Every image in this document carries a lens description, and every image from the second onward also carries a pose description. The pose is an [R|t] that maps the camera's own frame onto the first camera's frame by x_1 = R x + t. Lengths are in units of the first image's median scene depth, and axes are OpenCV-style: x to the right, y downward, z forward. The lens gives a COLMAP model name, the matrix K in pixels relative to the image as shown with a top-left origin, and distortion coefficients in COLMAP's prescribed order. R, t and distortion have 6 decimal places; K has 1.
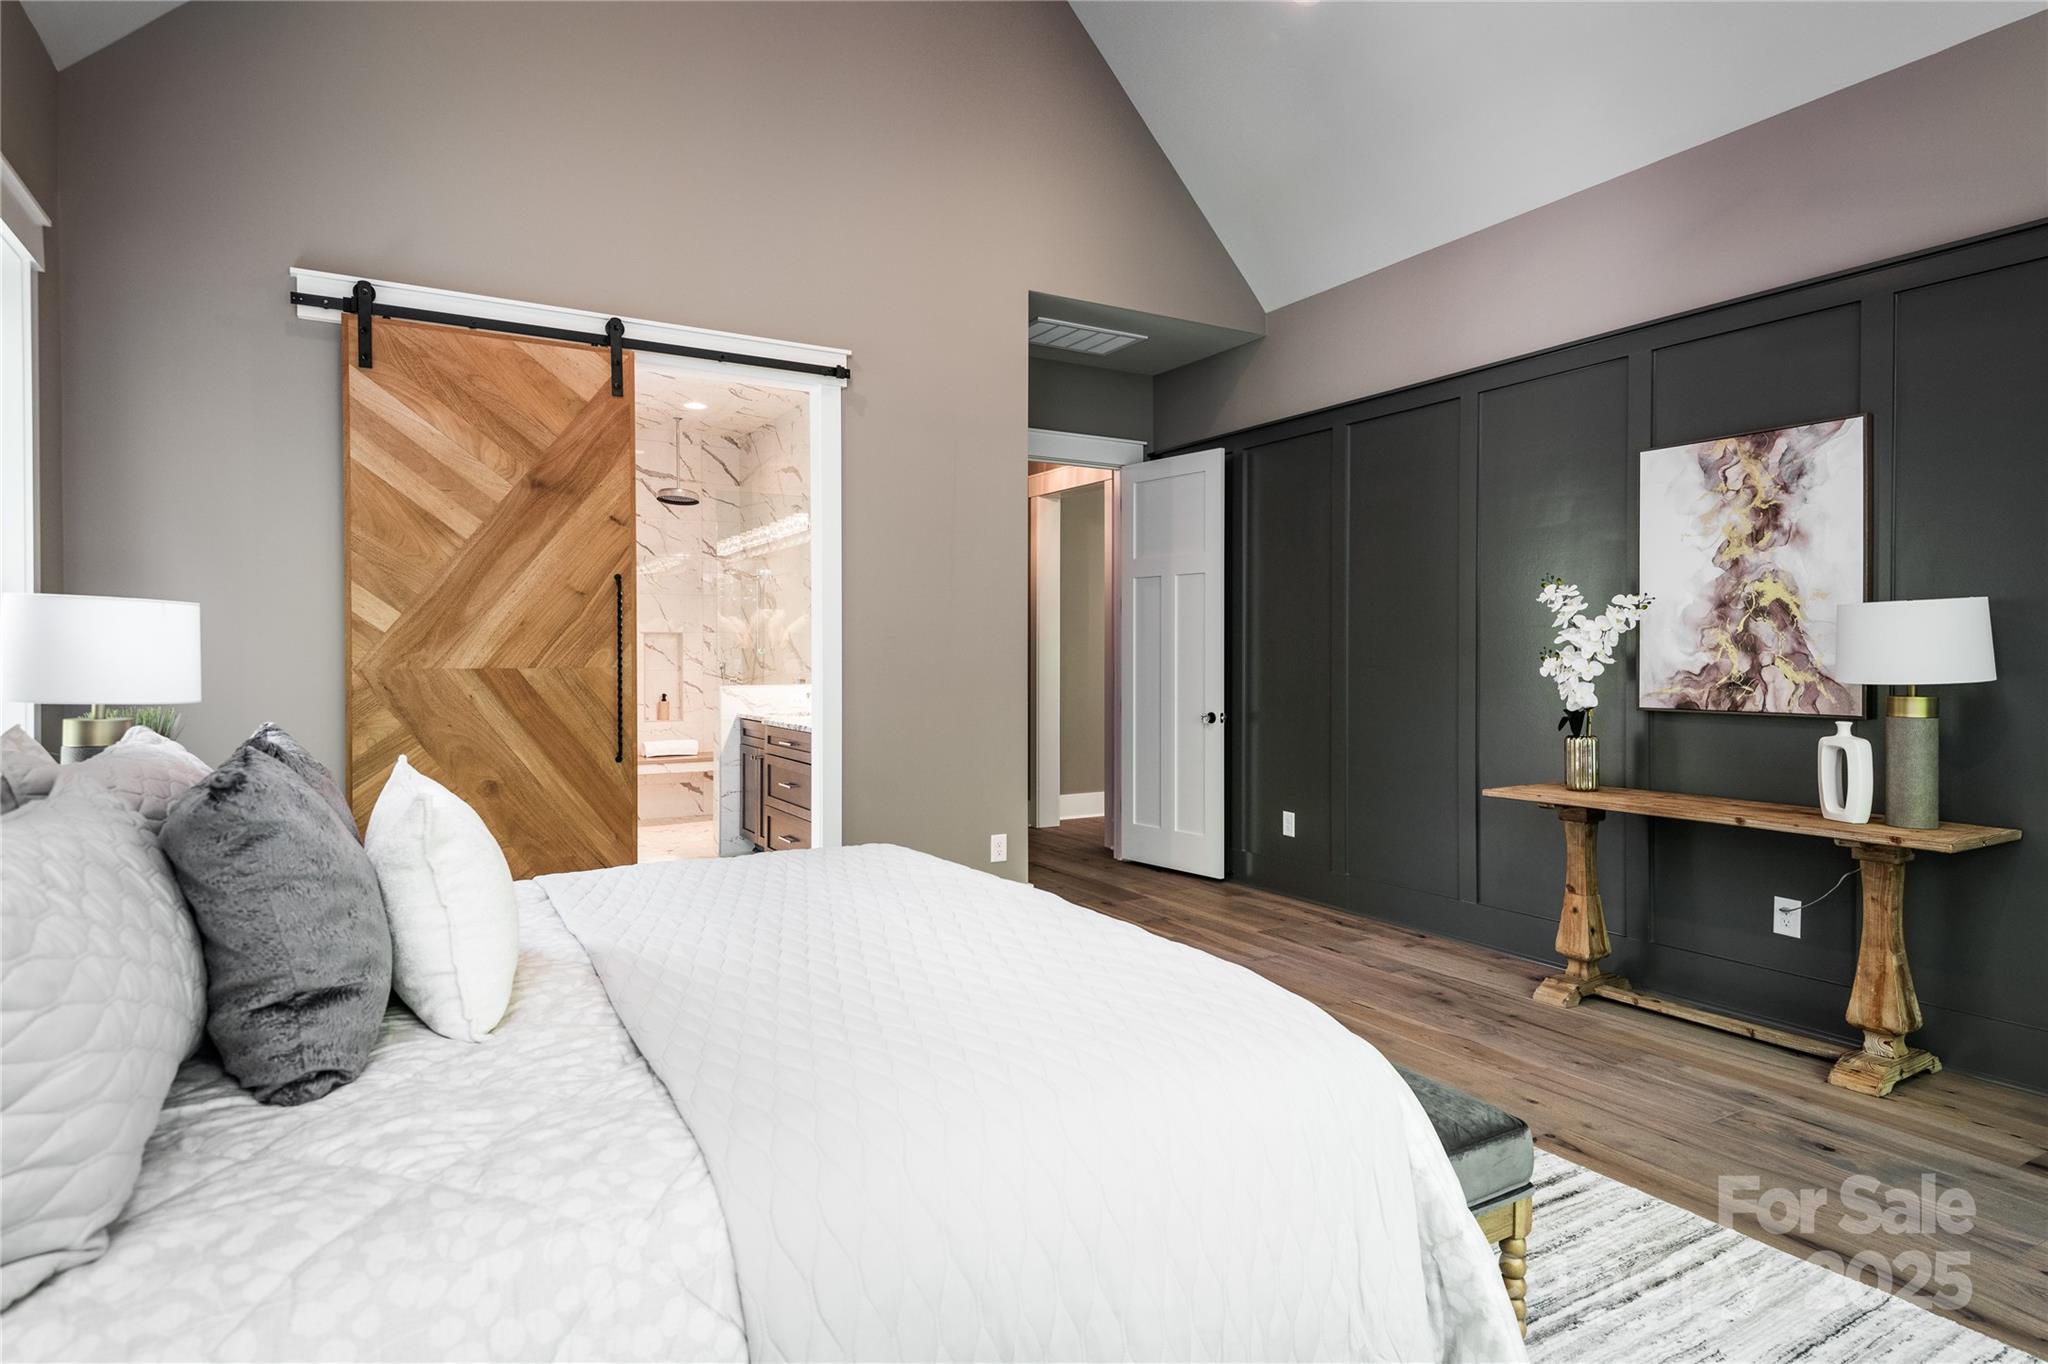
lens RADIAL K [[1129.5, 0, 1033.9], [0, 1129.5, 659.1], [0, 0, 1]] dist [0.063049, -0.000099]
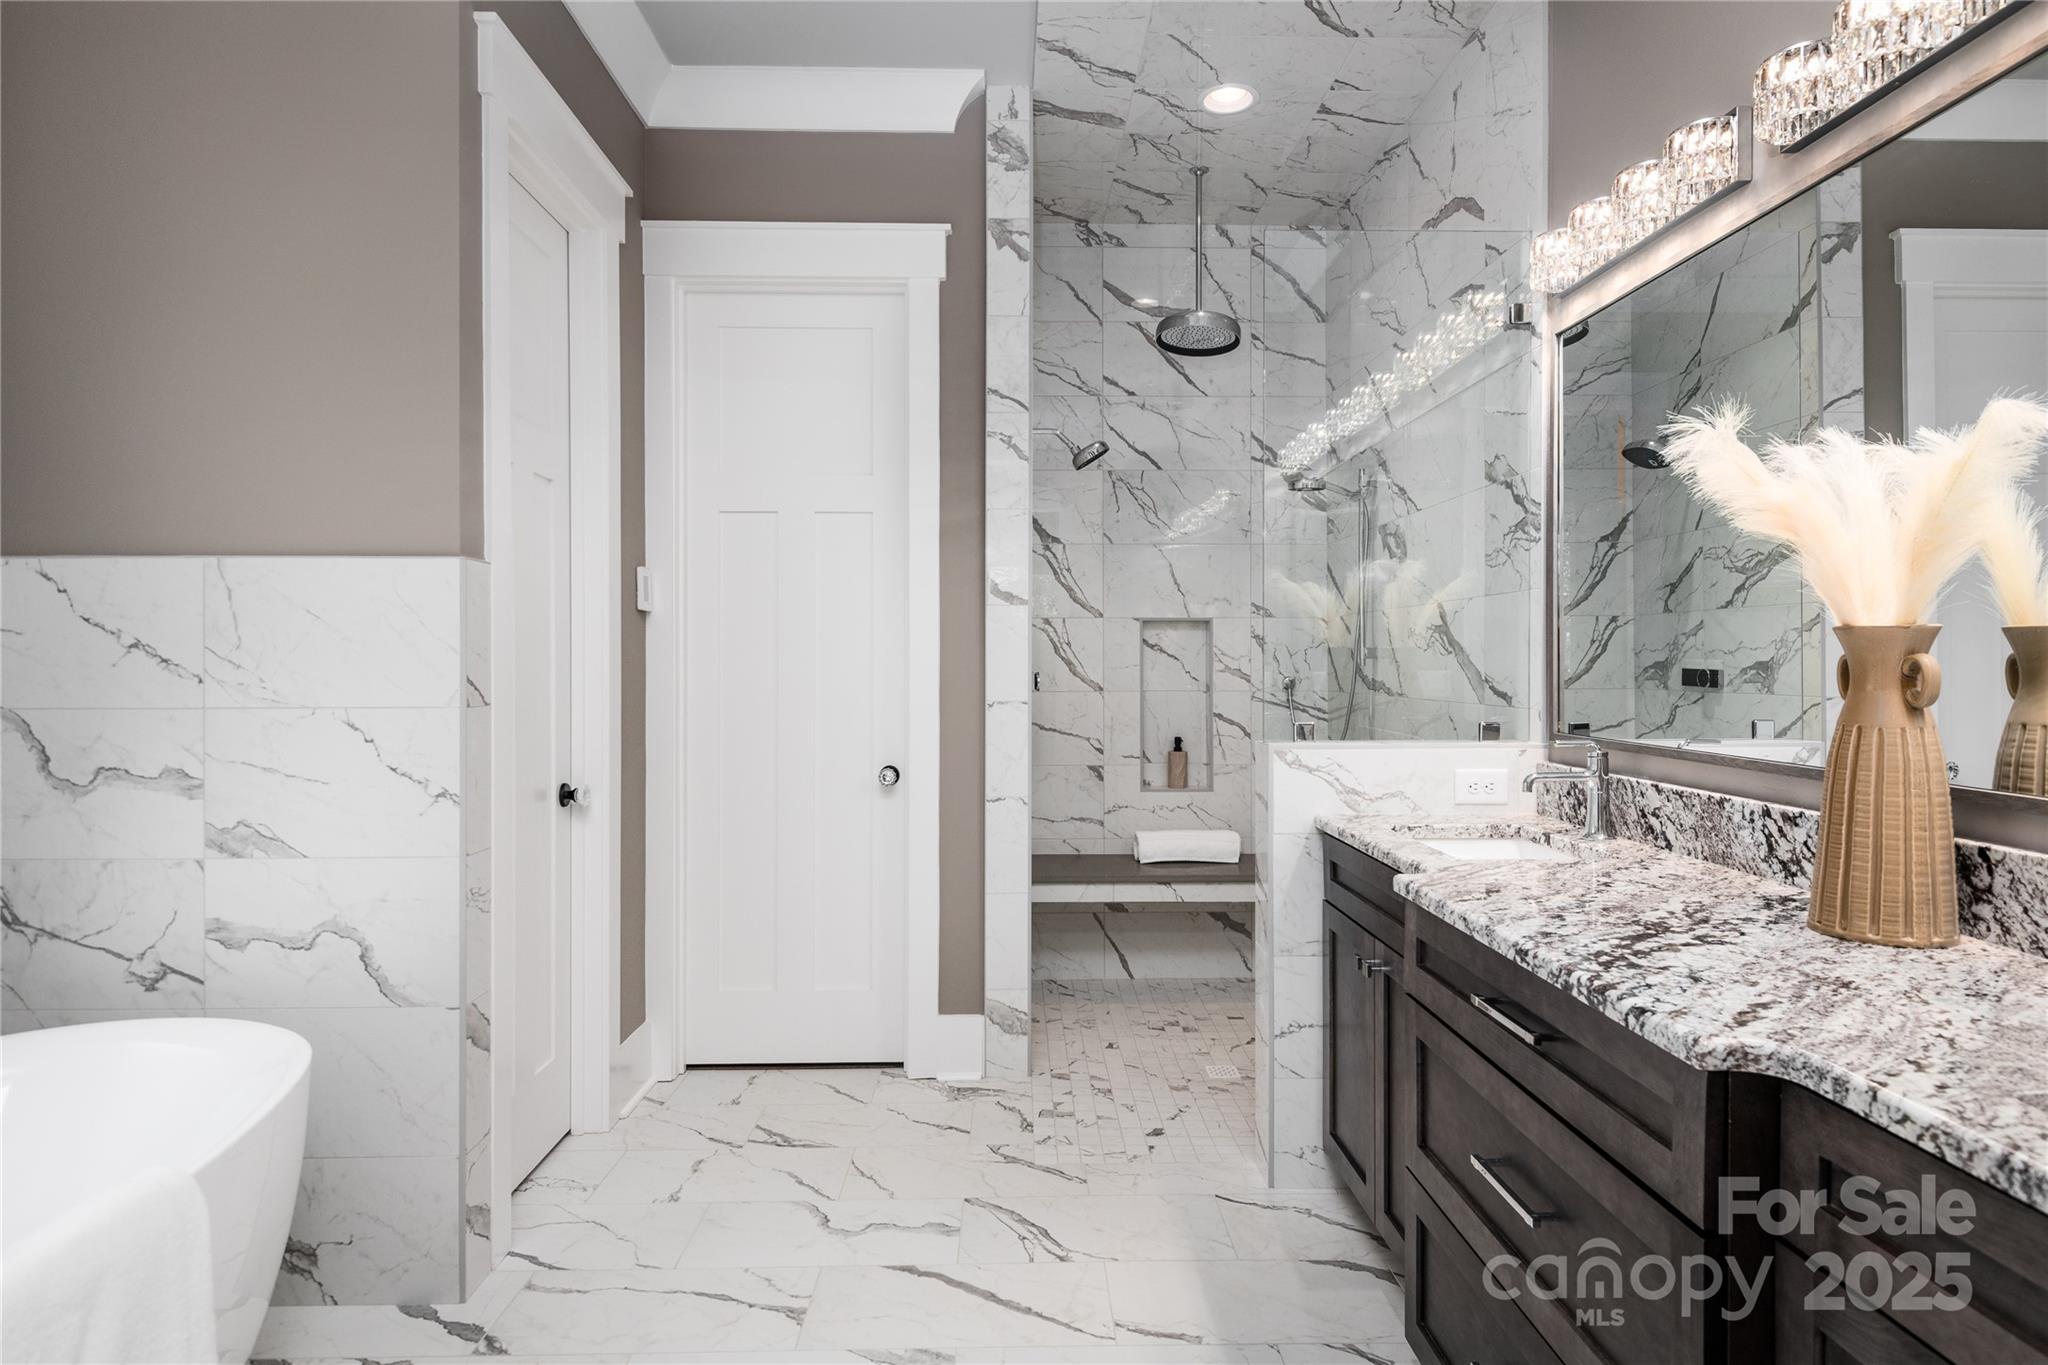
lens RADIAL K [[1175.7, 0, 1029.3], [0, 1175.7, 675.8], [0, 0, 1]] dist [0.001184, 0.000001]
pose [[0.878842, 0.006928, -0.477063, -0.131359], [-0.004883, 0.999973, 0.005526, 0.000121], [0.477088, -0.002527, 0.878852, 0.503163]]
